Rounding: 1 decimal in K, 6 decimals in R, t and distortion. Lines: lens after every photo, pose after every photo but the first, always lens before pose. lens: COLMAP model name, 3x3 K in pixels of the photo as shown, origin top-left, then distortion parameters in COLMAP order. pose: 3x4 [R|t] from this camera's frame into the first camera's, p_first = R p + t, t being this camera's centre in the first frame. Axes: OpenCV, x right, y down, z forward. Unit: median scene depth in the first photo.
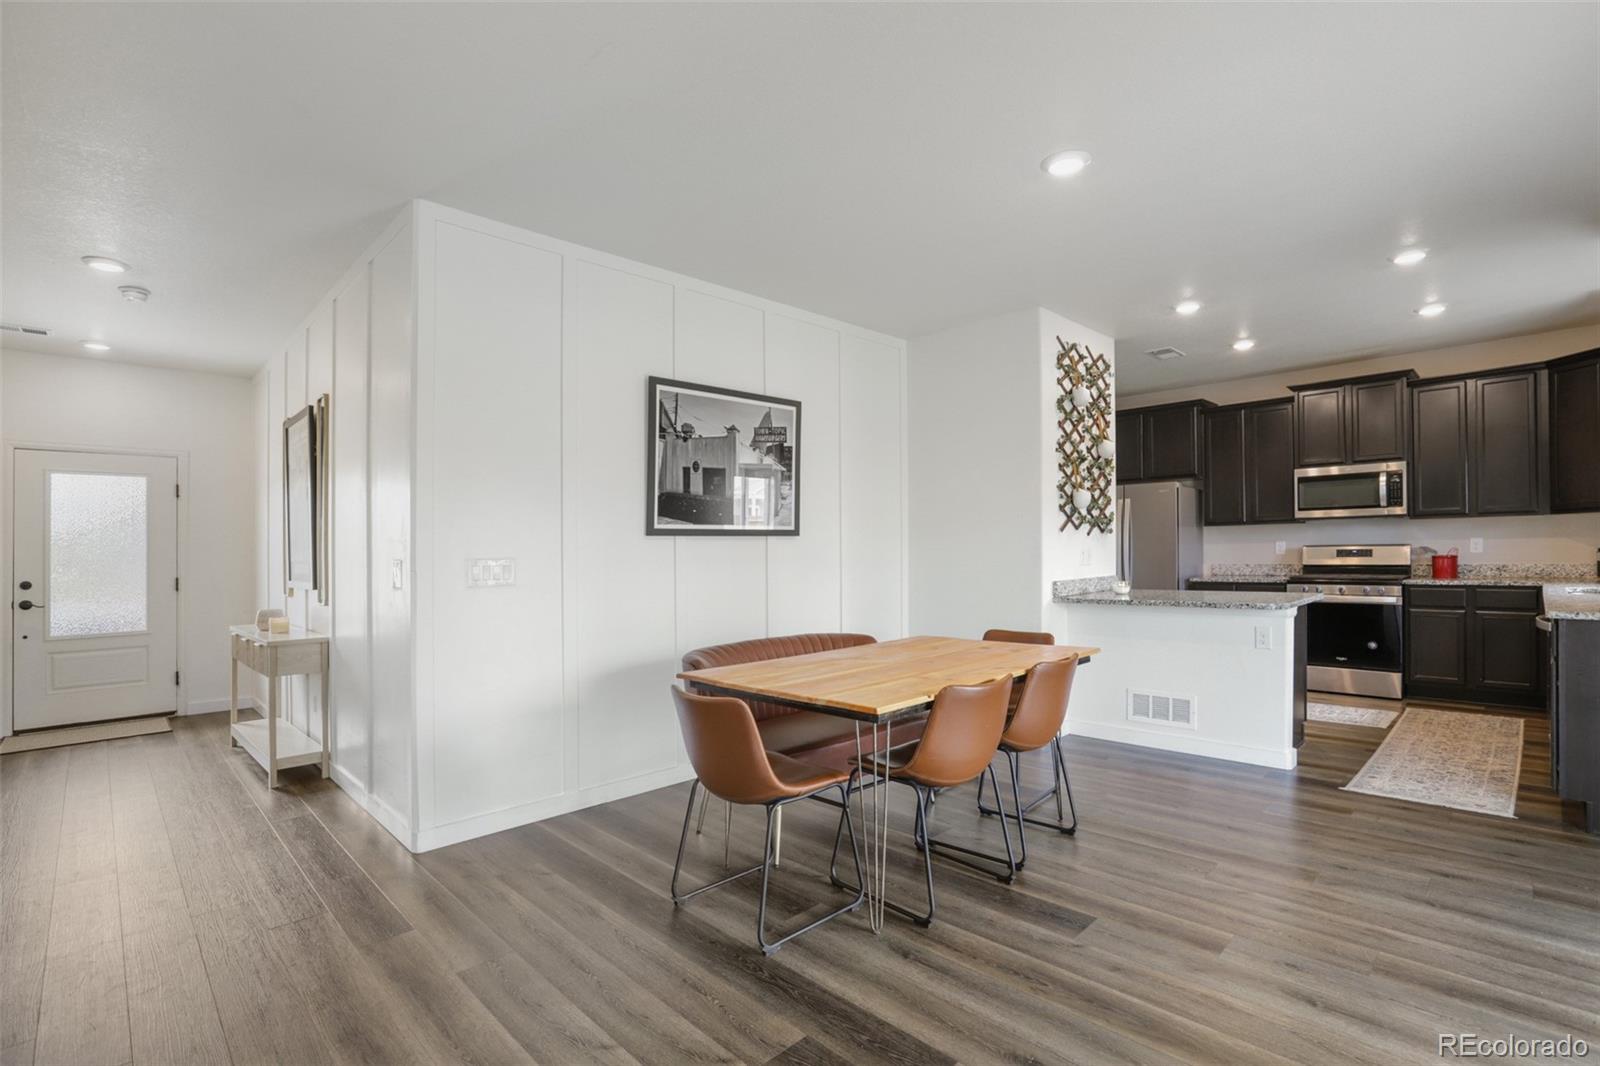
lens RADIAL K [[749.7, 0, 801.2], [0, 749.7, 557.9], [0, 0, 1]] dist [-0.051171, 0.020664]
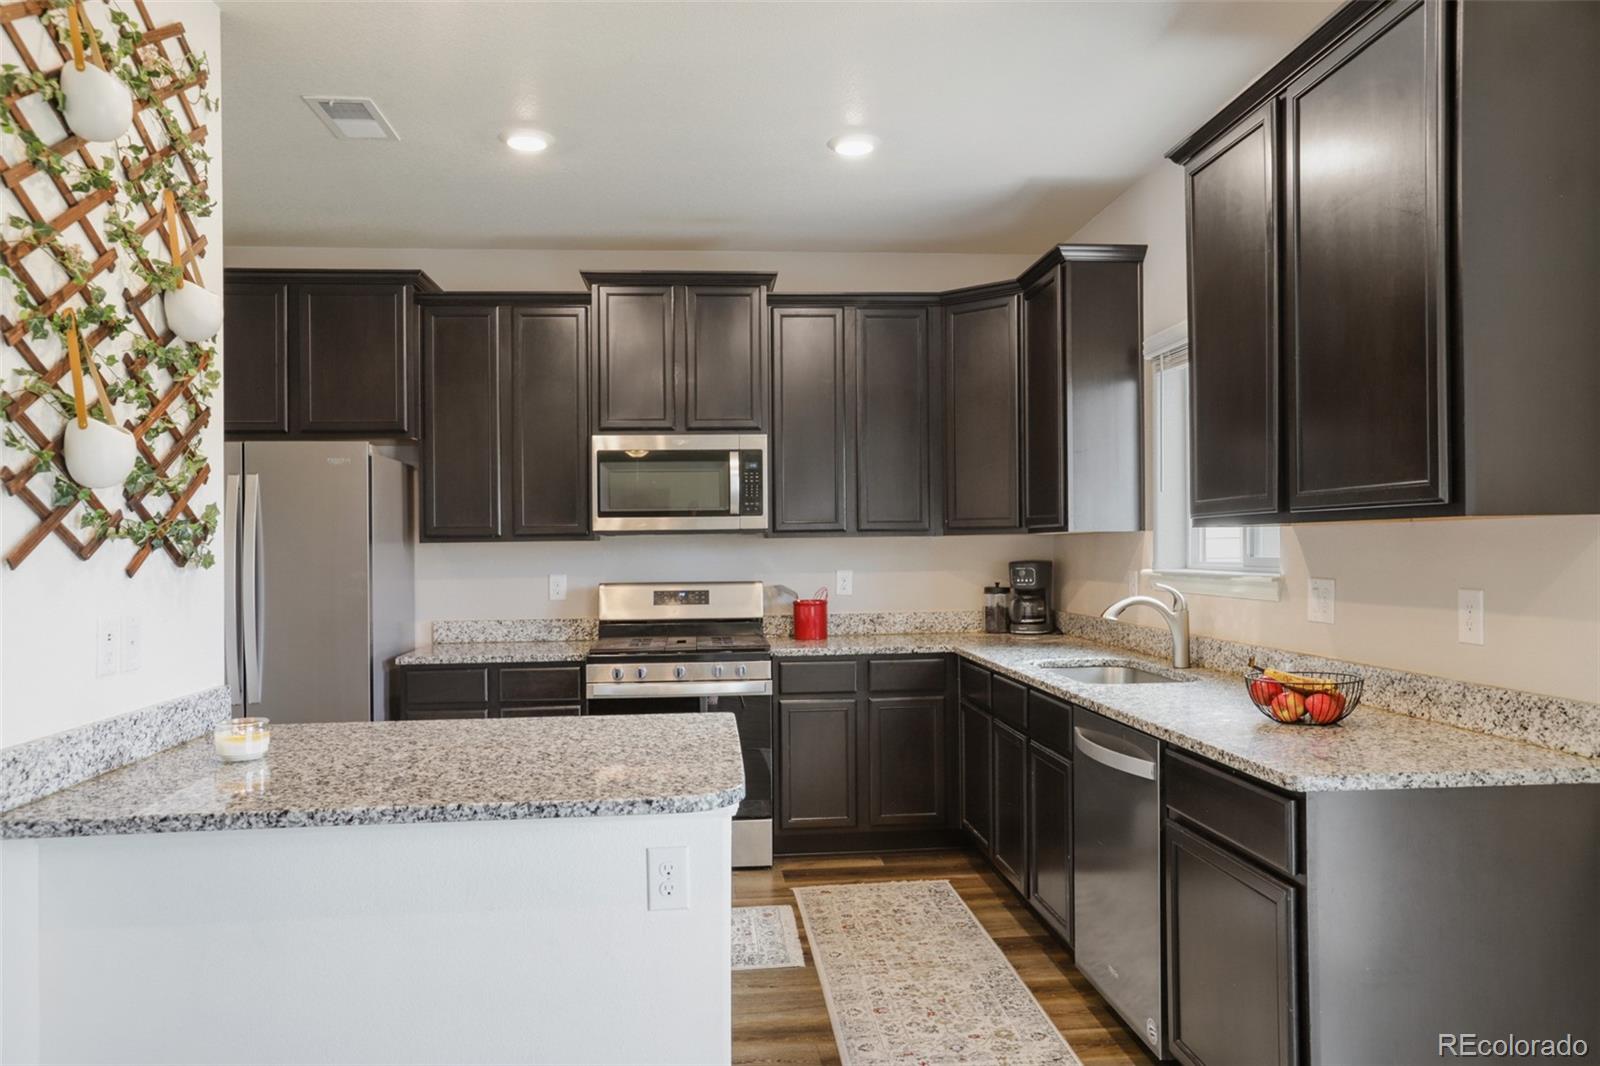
lens RADIAL K [[1109.6, 0, 819.2], [0, 1109.6, 554.9], [0, 0, 1]] dist [-0.070260, 0.092469]
pose [[0.619764, 0.006198, 0.784764, 0.227946], [0.009454, 0.999837, -0.015362, -0.032681], [-0.784731, 0.016940, 0.619604, 0.544459]]
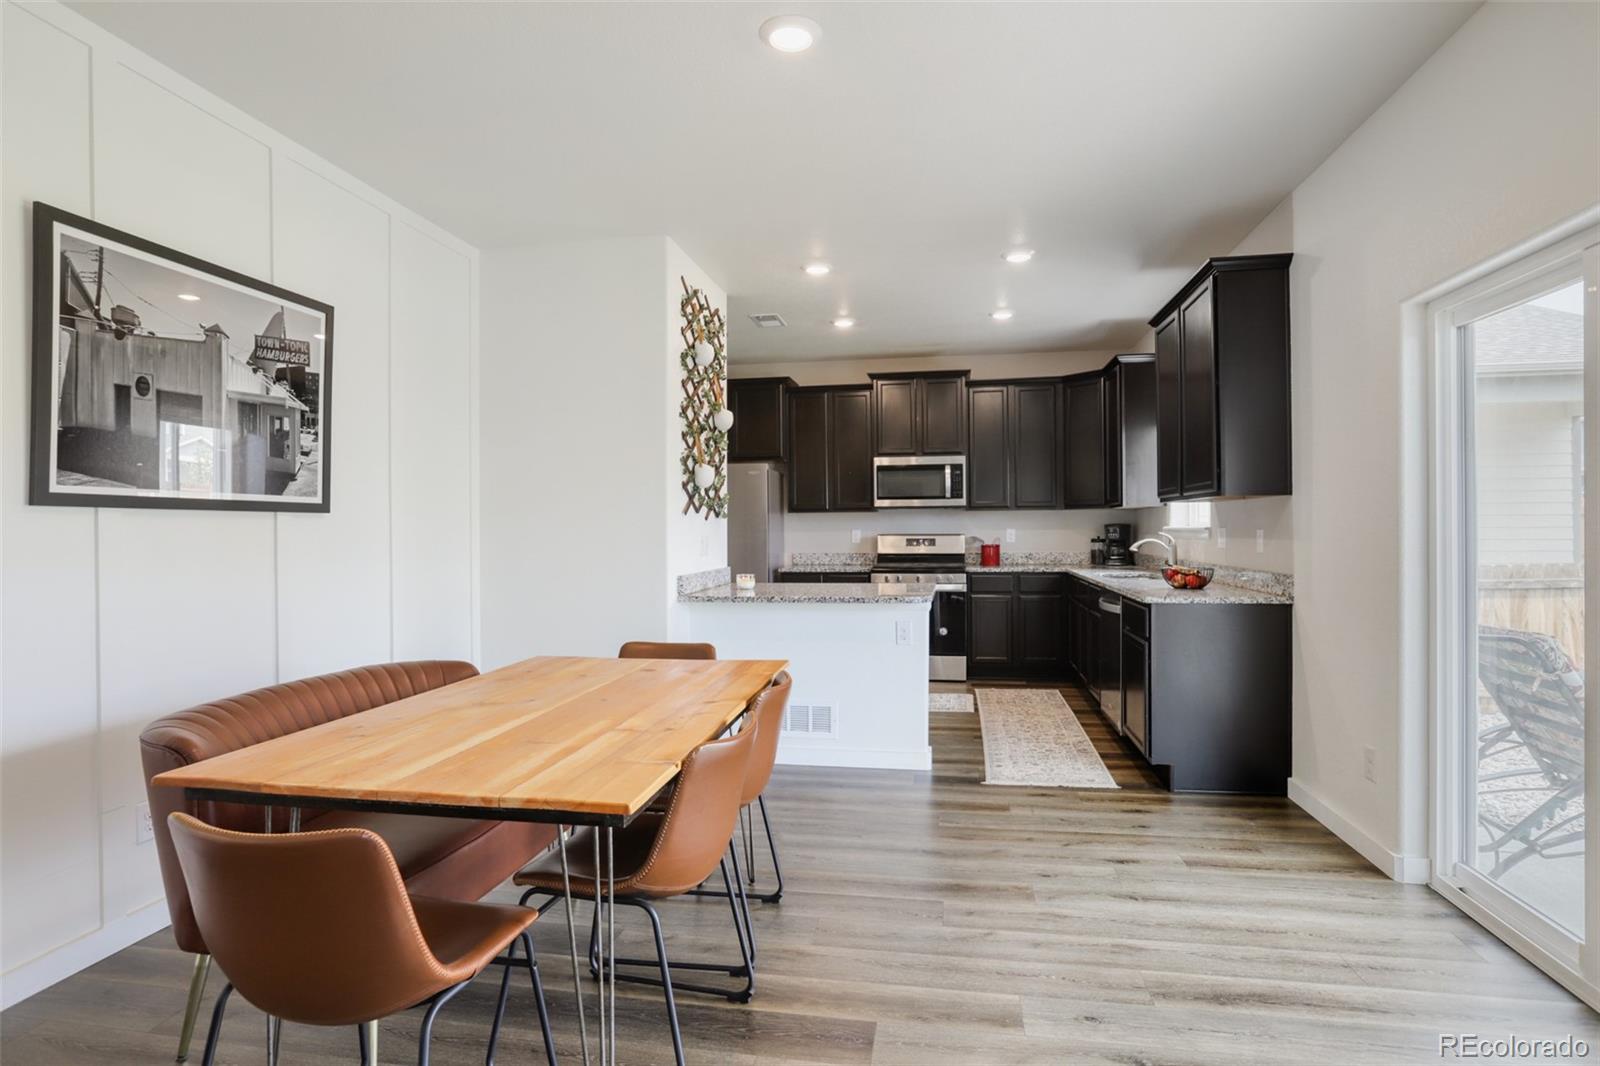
lens RADIAL K [[835.2, 0, 800.9], [0, 835.2, 546.2], [0, 0, 1]] dist [-0.058713, 0.034933]
pose [[0.816629, 0.000510, 0.577163, -0.079550], [-0.000941, 0.999999, 0.000448, -0.001570], [-0.577163, -0.000909, 0.816629, 0.185365]]
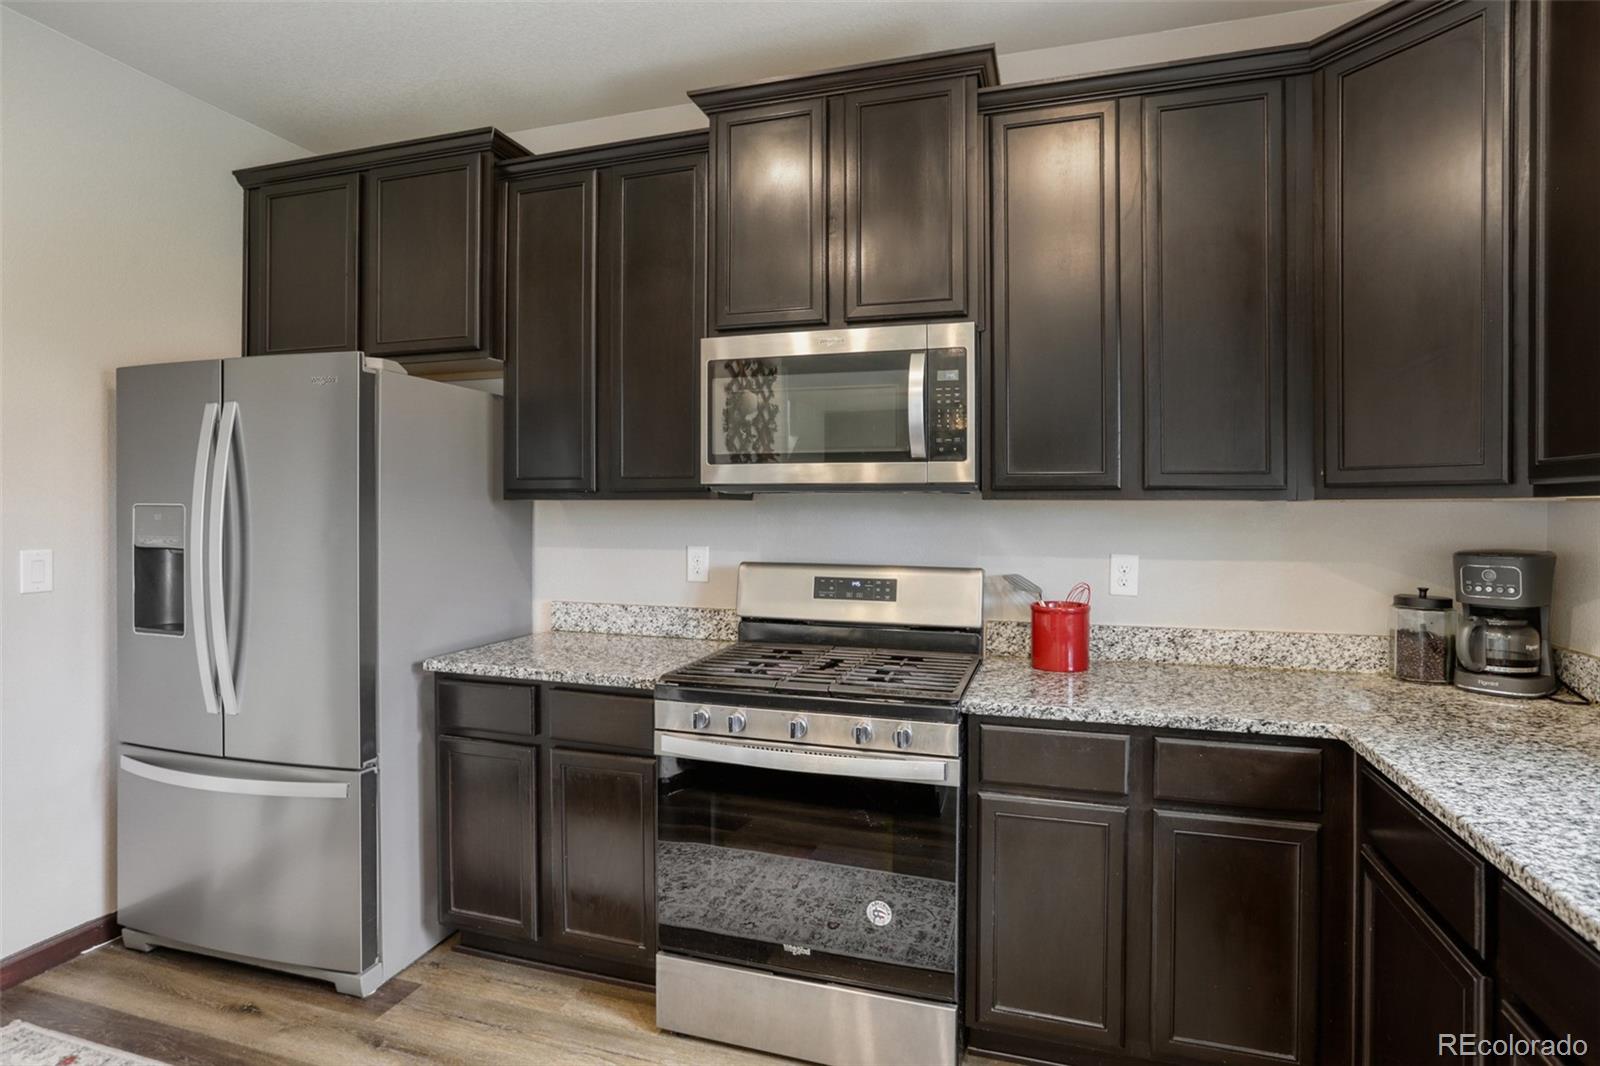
lens RADIAL K [[822.6, 0, 803.4], [0, 822.6, 498.3], [0, 0, 1]] dist [-0.054037, 0.021652]
pose [[0.880768, 0.030636, 0.472556, 0.723430], [-0.017123, 0.999313, -0.032871, -0.049160], [-0.473238, 0.020860, 0.880688, 0.878121]]
